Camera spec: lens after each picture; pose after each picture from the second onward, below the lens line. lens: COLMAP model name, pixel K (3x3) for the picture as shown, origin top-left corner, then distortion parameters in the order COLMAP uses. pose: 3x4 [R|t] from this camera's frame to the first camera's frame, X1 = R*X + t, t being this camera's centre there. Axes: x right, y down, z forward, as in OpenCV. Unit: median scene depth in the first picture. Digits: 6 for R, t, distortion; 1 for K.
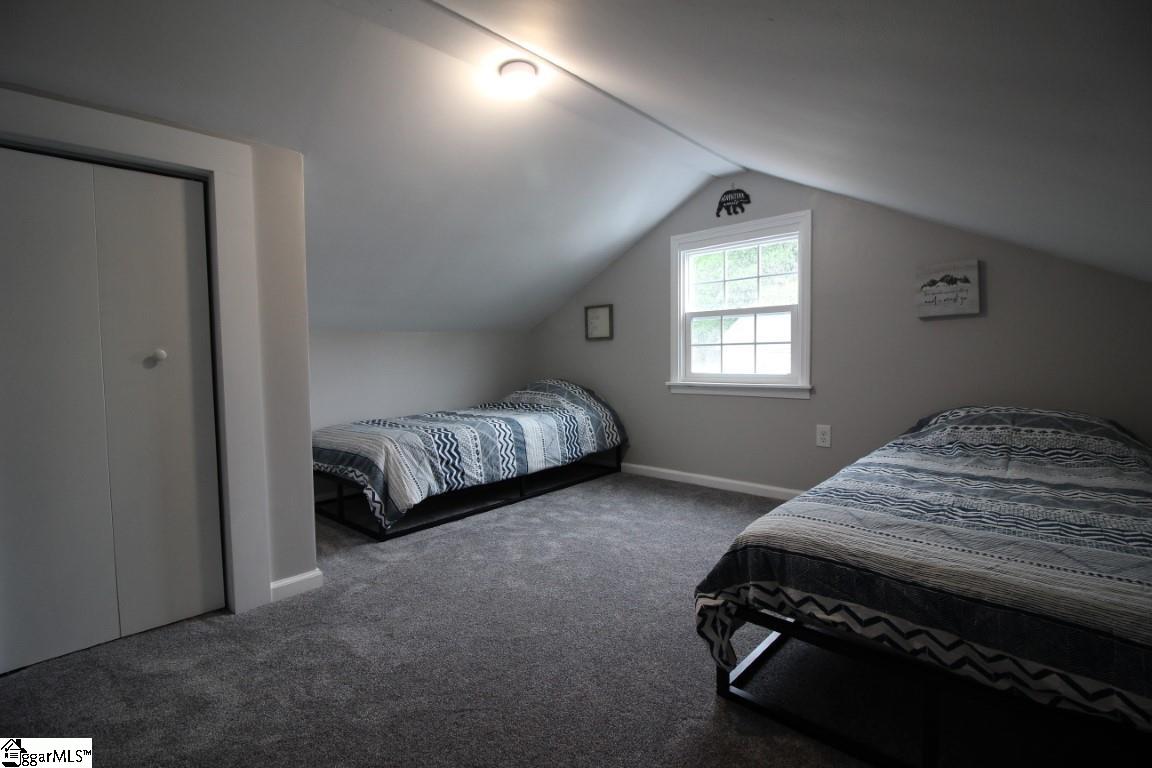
lens RADIAL K [[537.7, 0, 581.4], [0, 537.7, 368.2], [0, 0, 1]] dist [-0.011267, -0.001123]
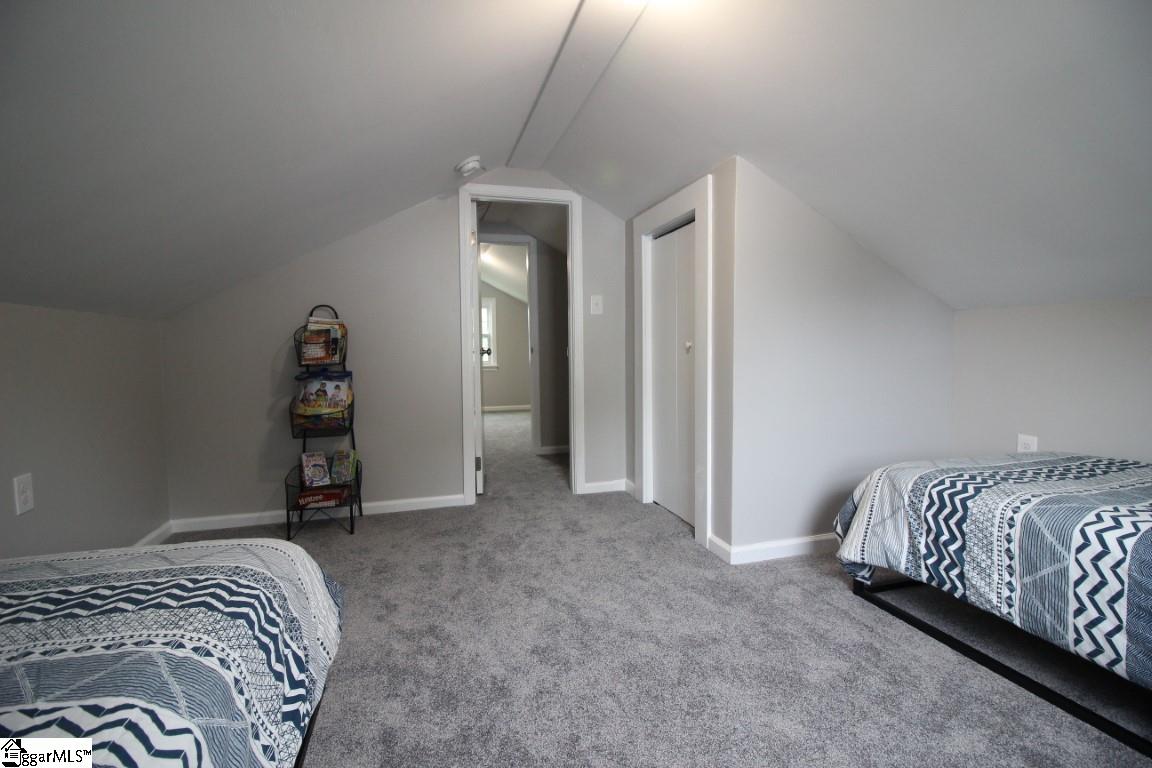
lens RADIAL K [[537.7, 0, 581.4], [0, 537.7, 368.2], [0, 0, 1]] dist [-0.011267, -0.001123]
pose [[-0.511613, 0.062721, -0.856924, 0.393736], [-0.000810, 0.997296, 0.073478, -0.042497], [0.859216, 0.038286, -0.510179, 0.898770]]
